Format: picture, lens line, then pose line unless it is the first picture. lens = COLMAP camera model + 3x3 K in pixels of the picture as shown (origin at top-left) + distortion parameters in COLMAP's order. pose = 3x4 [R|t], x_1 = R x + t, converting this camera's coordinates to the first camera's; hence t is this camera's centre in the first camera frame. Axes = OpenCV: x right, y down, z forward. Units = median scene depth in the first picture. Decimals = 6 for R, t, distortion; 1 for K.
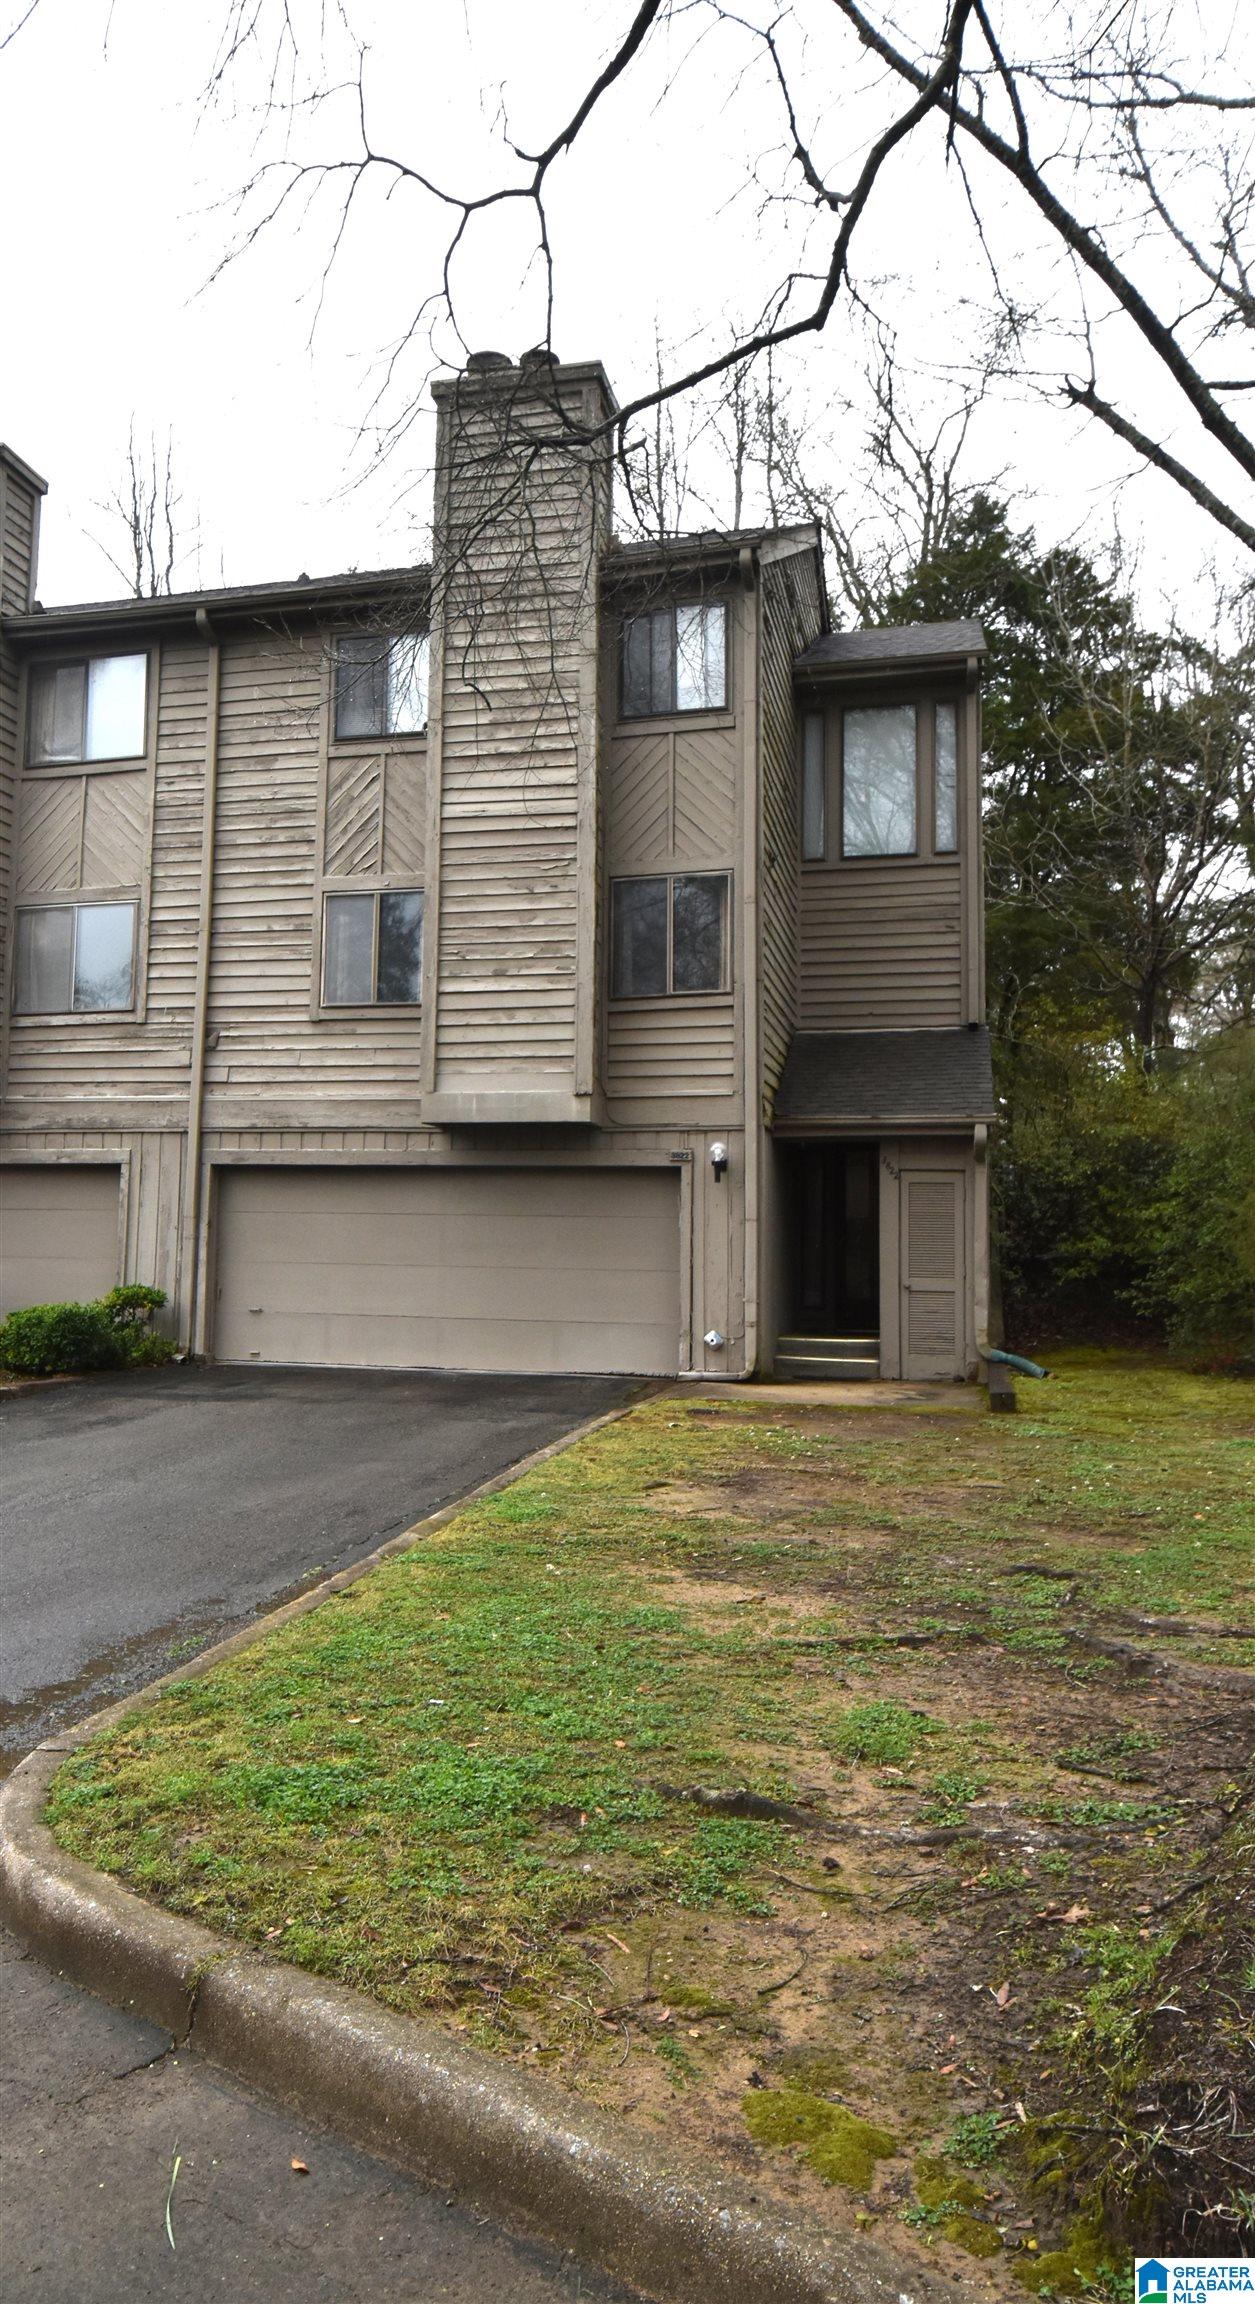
lens RADIAL K [[1516.3, 0, 621.4], [0, 1516.3, 1148.2], [0, 0, 1]] dist [-0.002982, -0.002241]
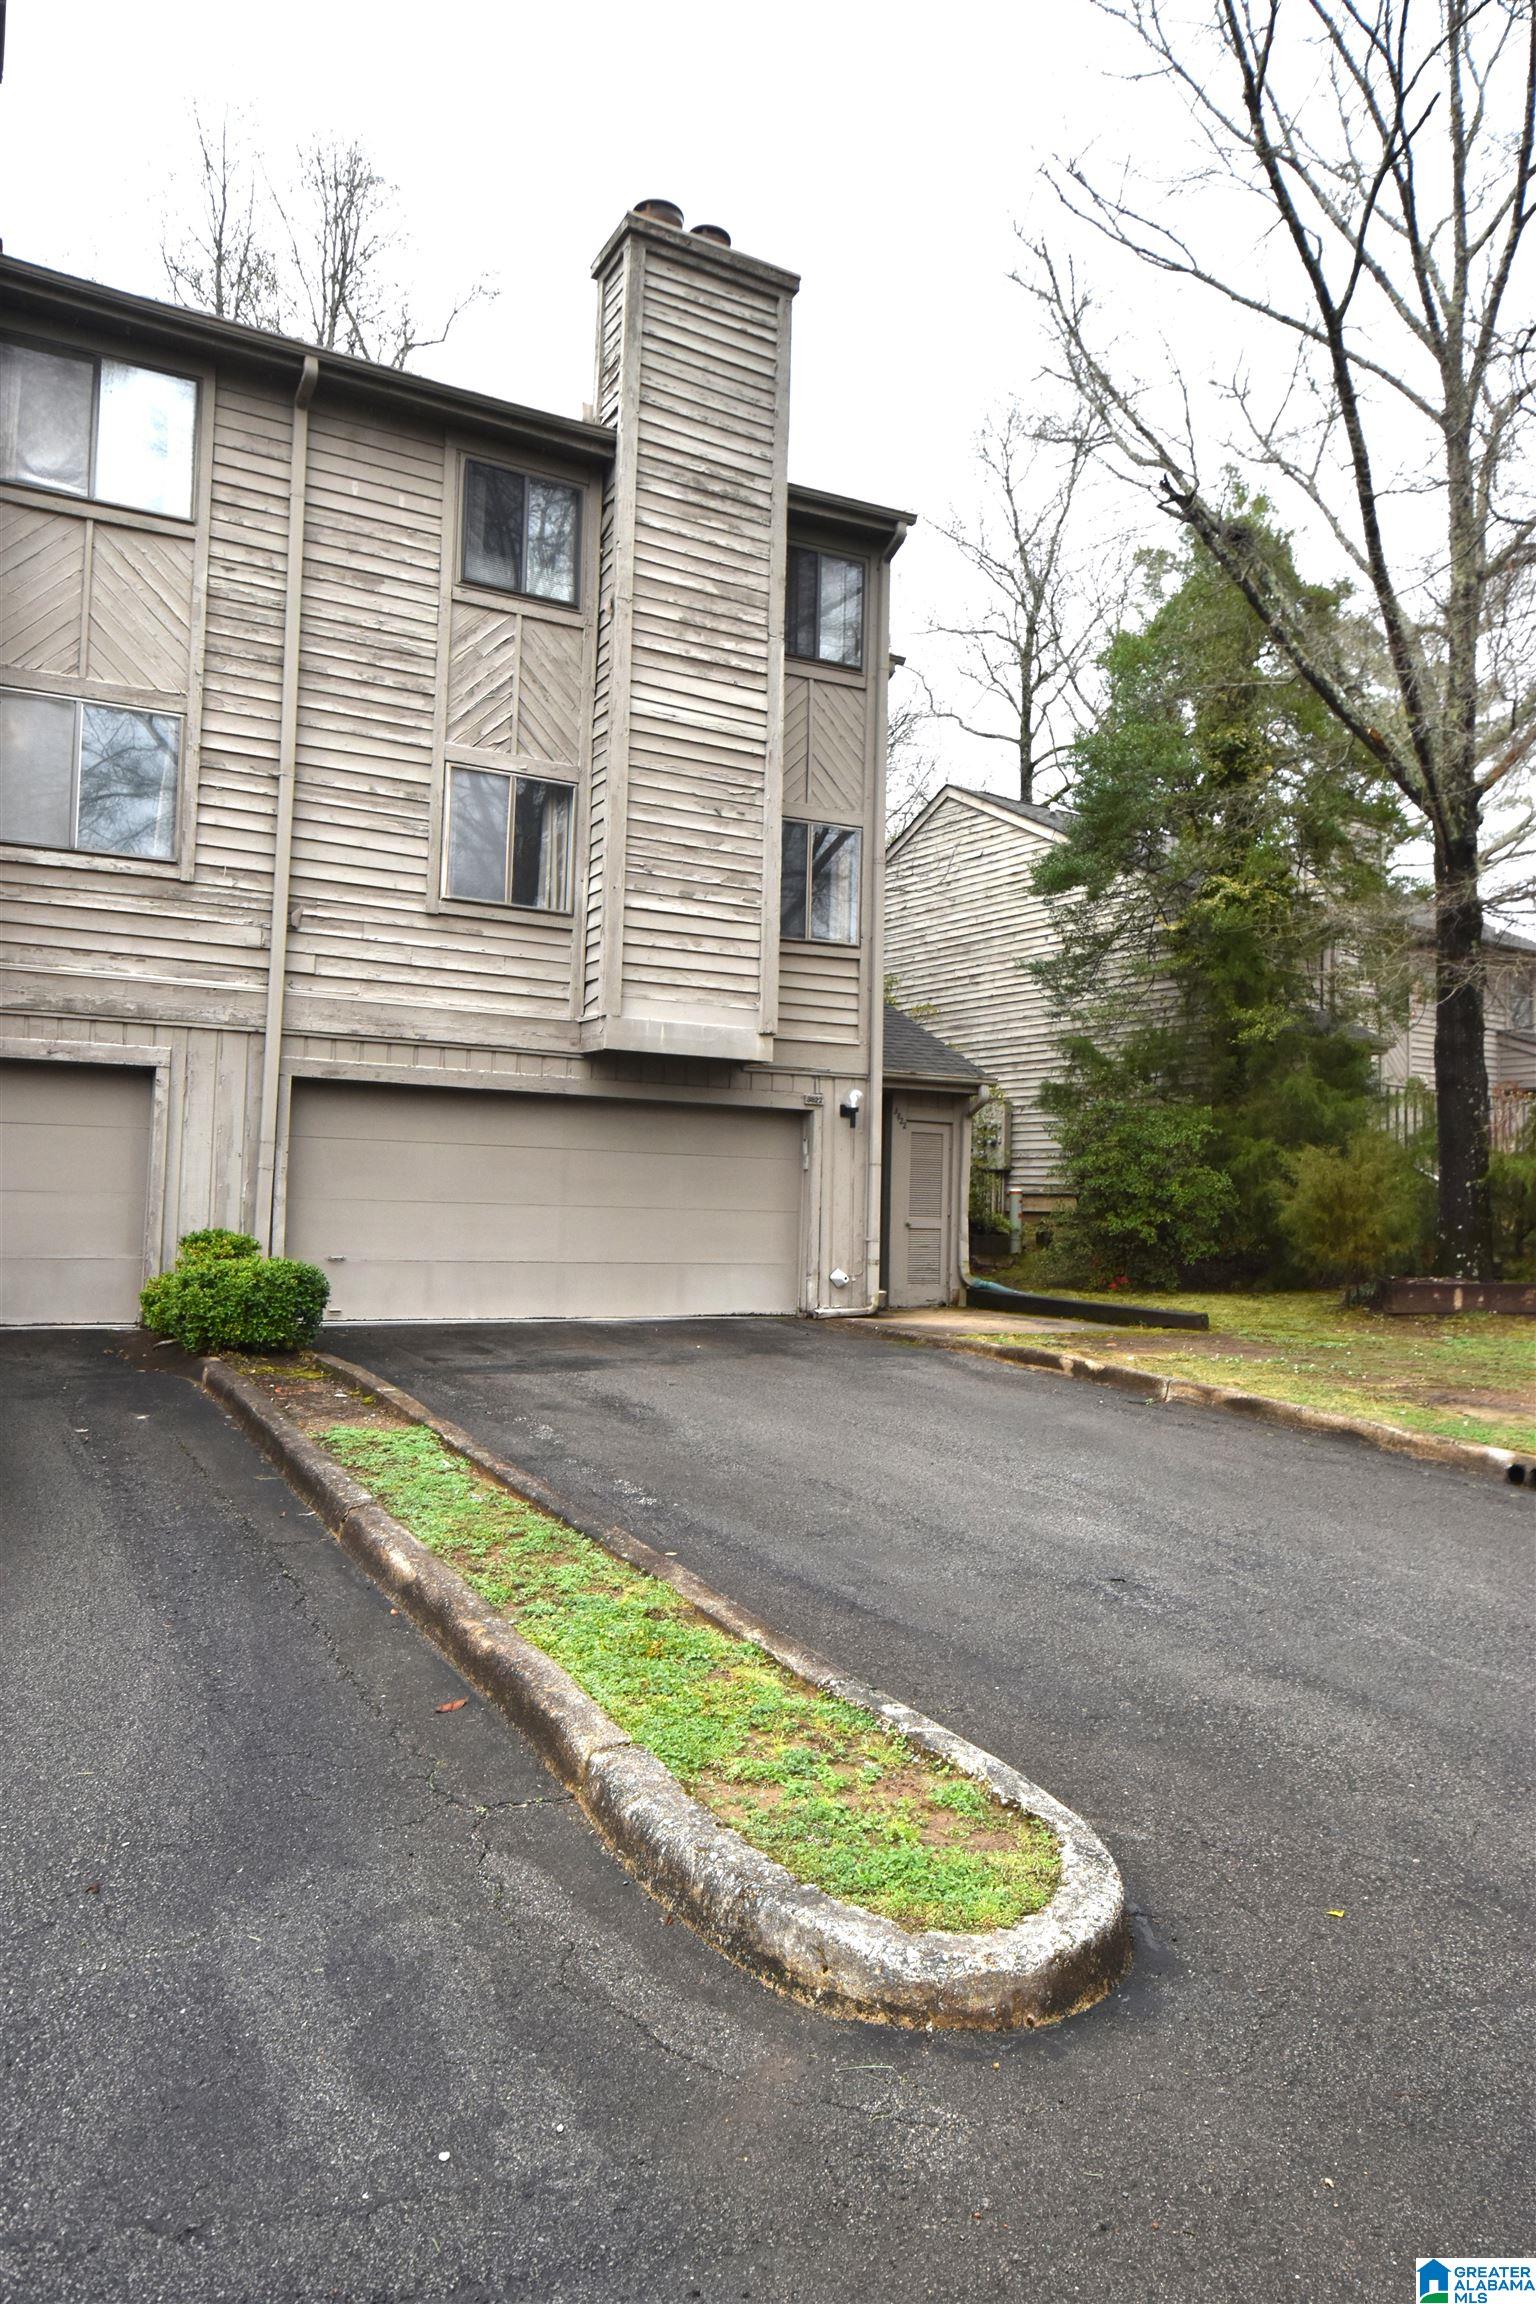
lens RADIAL K [[1425.5, 0, 771.7], [0, 1425.5, 1155.8], [0, 0, 1]] dist [-0.001195, -0.001689]
pose [[0.745150, 0.025362, 0.666414, -0.594172], [-0.063091, 0.997476, 0.032583, 0.012354], [-0.663905, -0.066324, 0.744870, 0.284233]]
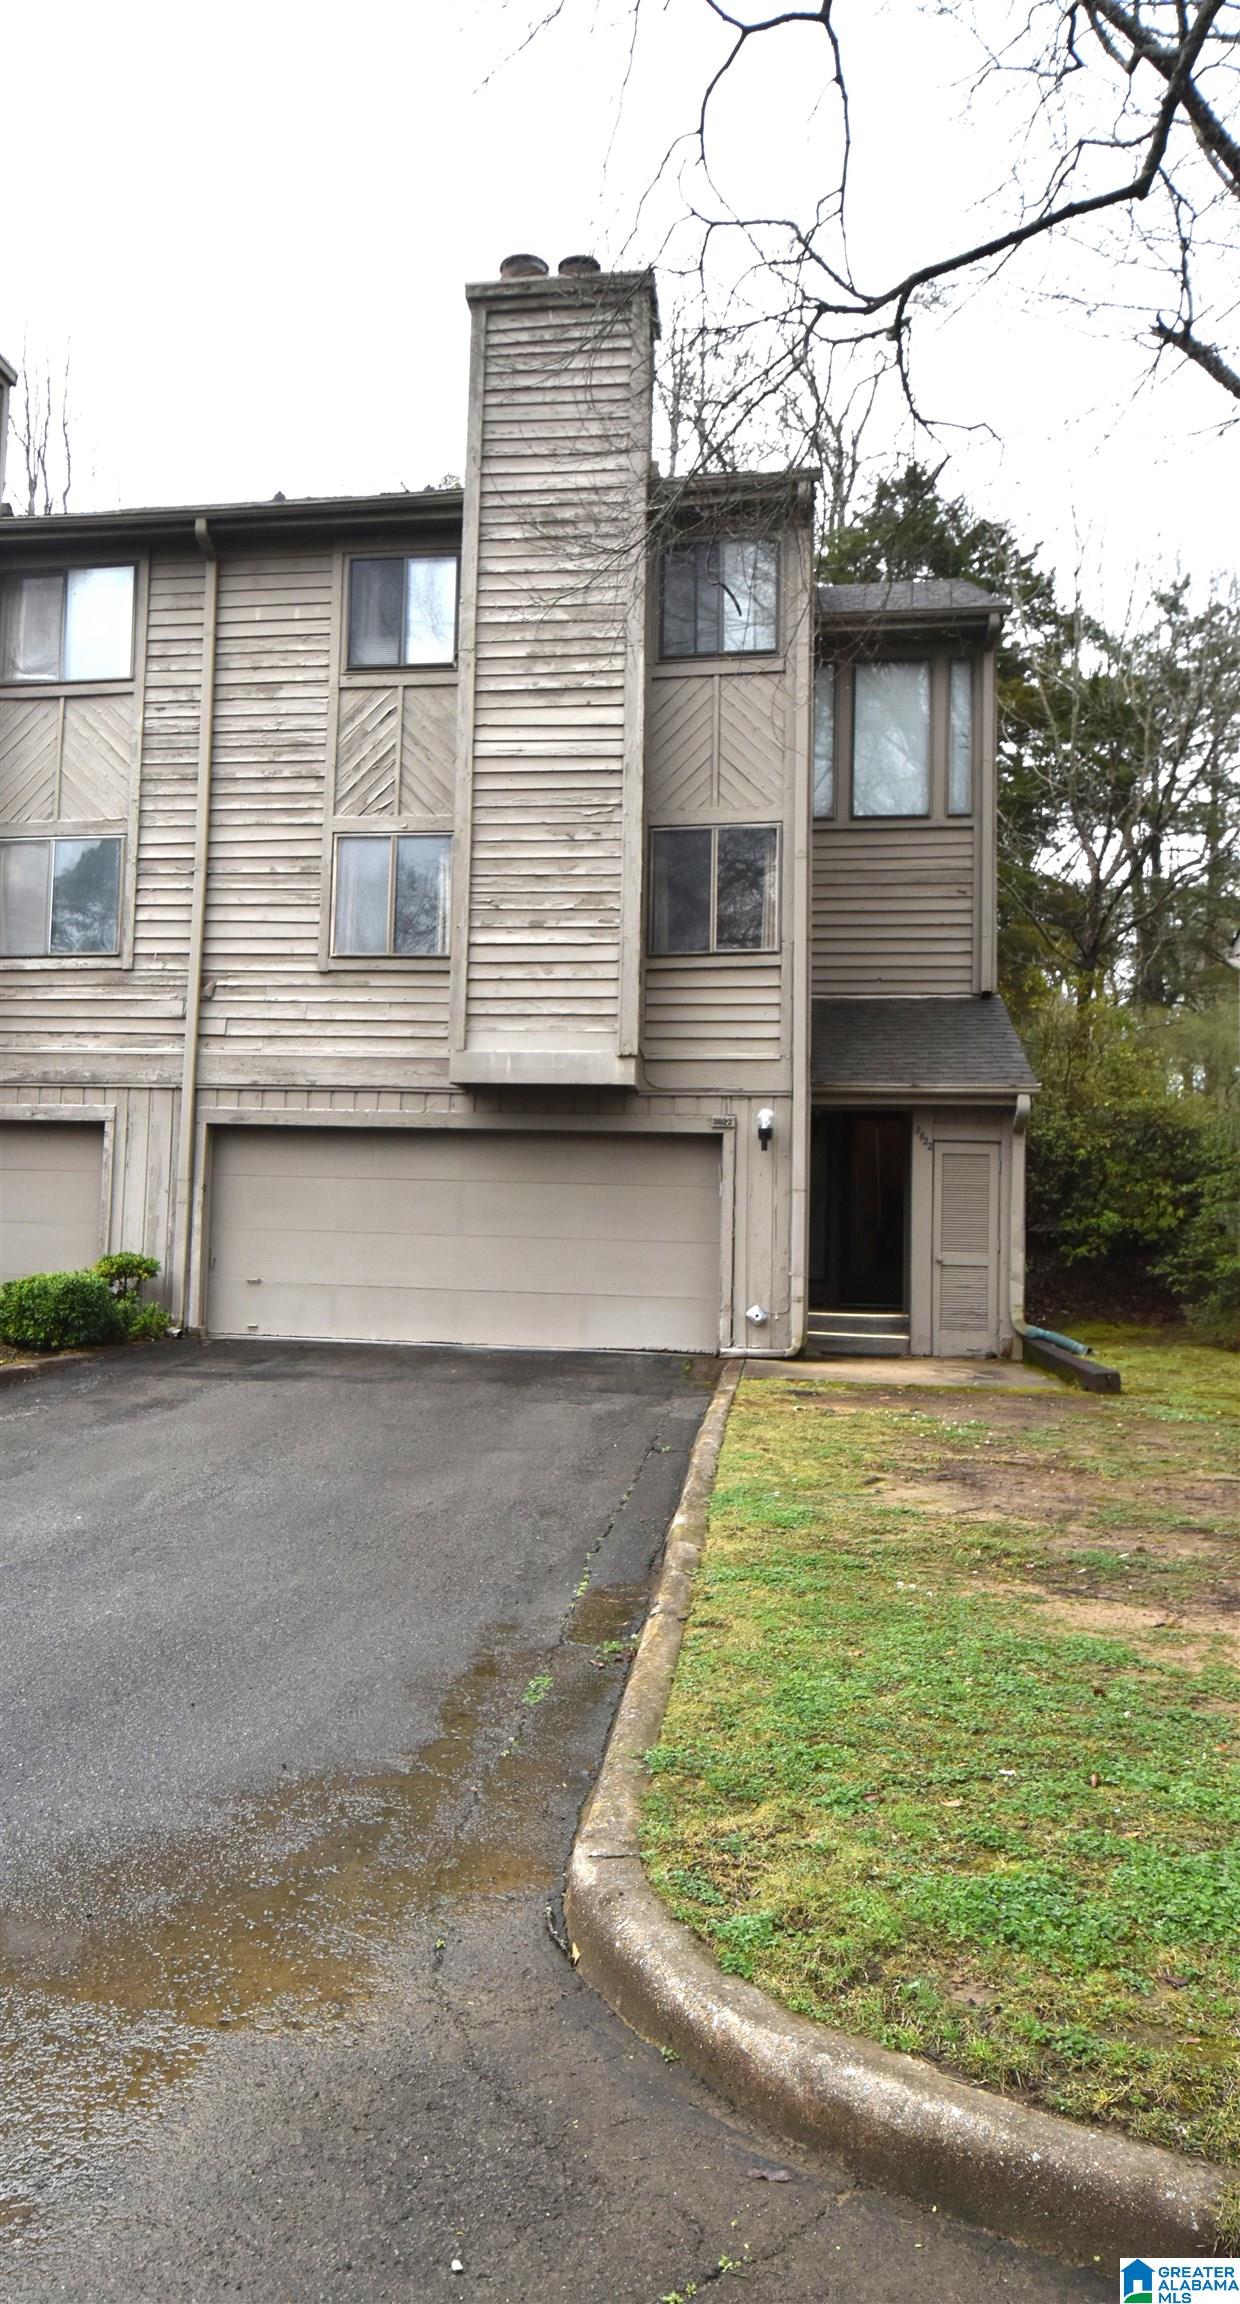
lens RADIAL K [[1505.4, 0, 584.2], [0, 1505.4, 1157.0], [0, 0, 1]] dist [-0.004609, -0.001225]
pose [[0.995737, 0.013872, 0.091190, -0.127532], [-0.016319, 0.999525, 0.026146, 0.003306], [-0.090784, -0.027522, 0.995490, 0.062589]]
